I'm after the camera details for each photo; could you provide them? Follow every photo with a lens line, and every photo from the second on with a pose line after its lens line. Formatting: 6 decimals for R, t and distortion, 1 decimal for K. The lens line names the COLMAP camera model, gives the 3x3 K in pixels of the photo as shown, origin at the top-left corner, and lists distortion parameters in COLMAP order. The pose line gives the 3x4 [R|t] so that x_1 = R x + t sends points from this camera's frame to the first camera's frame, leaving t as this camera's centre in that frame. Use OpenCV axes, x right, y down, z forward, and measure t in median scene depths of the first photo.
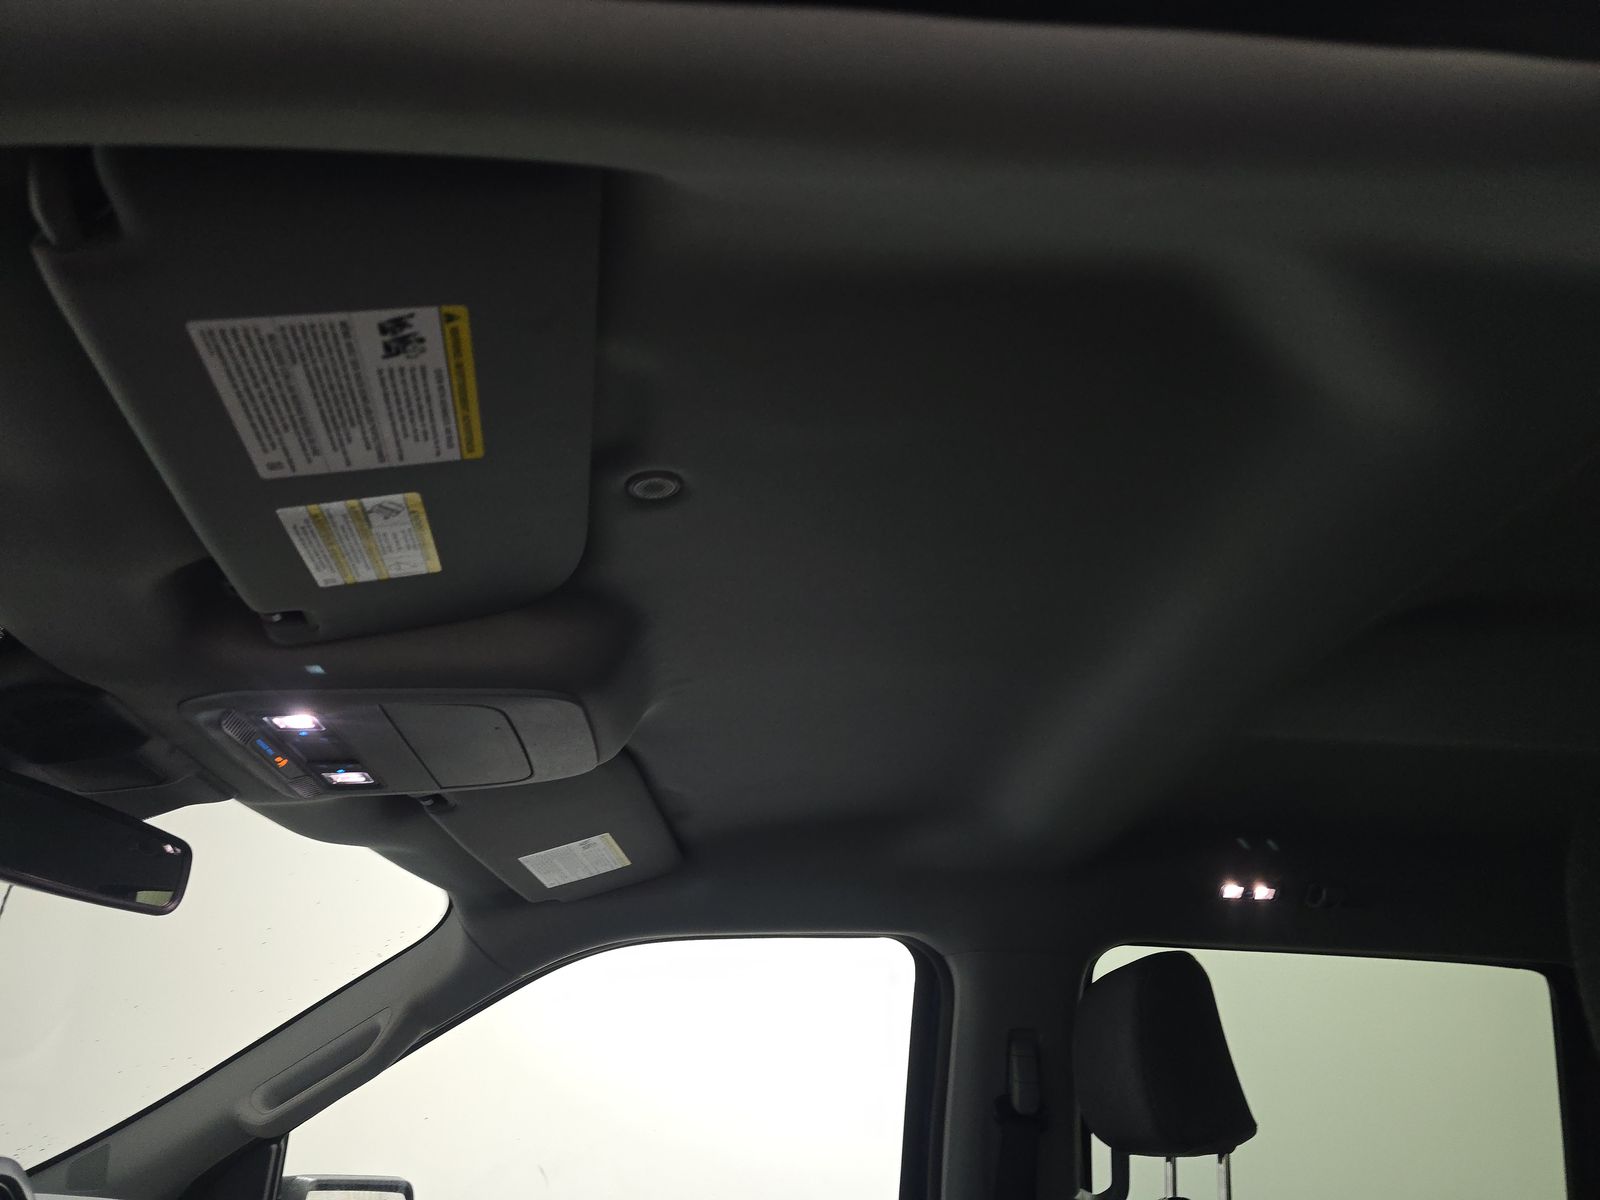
lens RADIAL K [[1048.1, 0, 792.8], [0, 1048.1, 598.1], [0, 0, 1]] dist [0.091662, -0.081466]
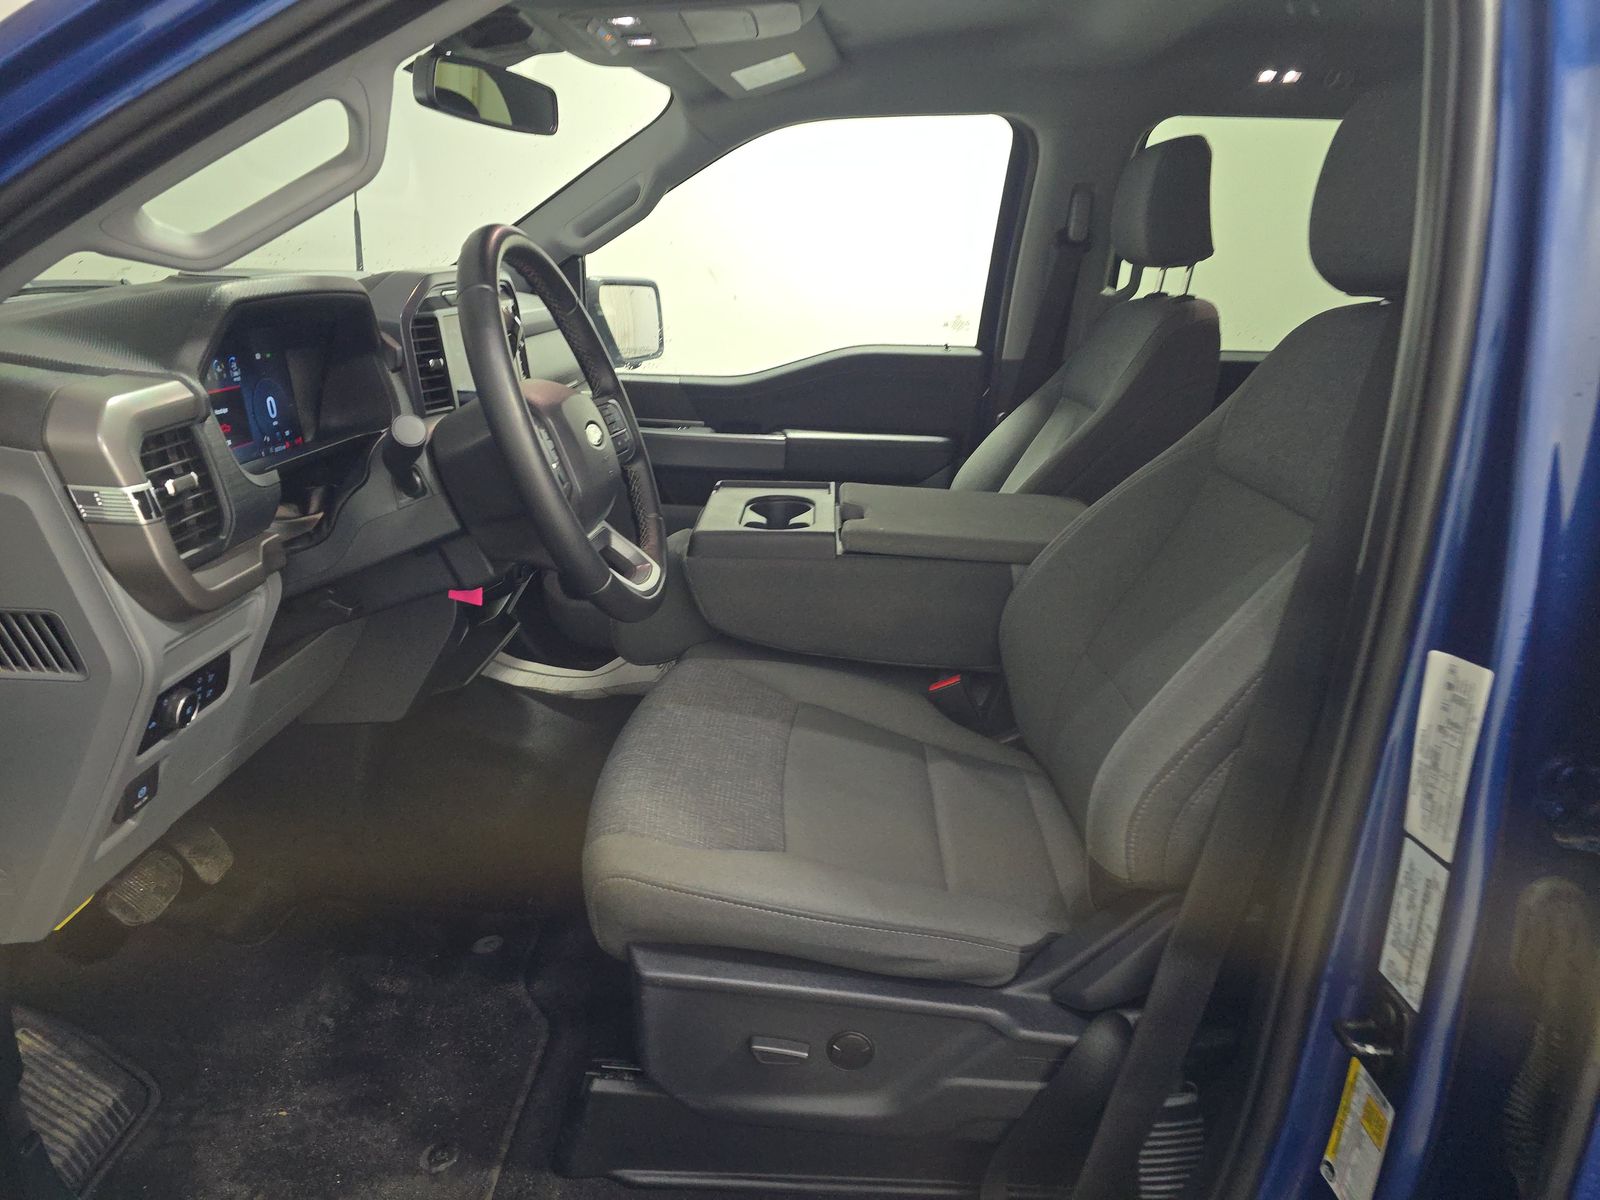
lens RADIAL K [[1048.1, 0, 792.8], [0, 1048.1, 598.1], [0, 0, 1]] dist [0.091662, -0.081466]
pose [[0.996307, 0.026890, -0.081540, -0.039807], [0.039315, 0.701403, 0.711679, -0.238121], [0.076330, -0.712257, 0.697756, -0.416572]]
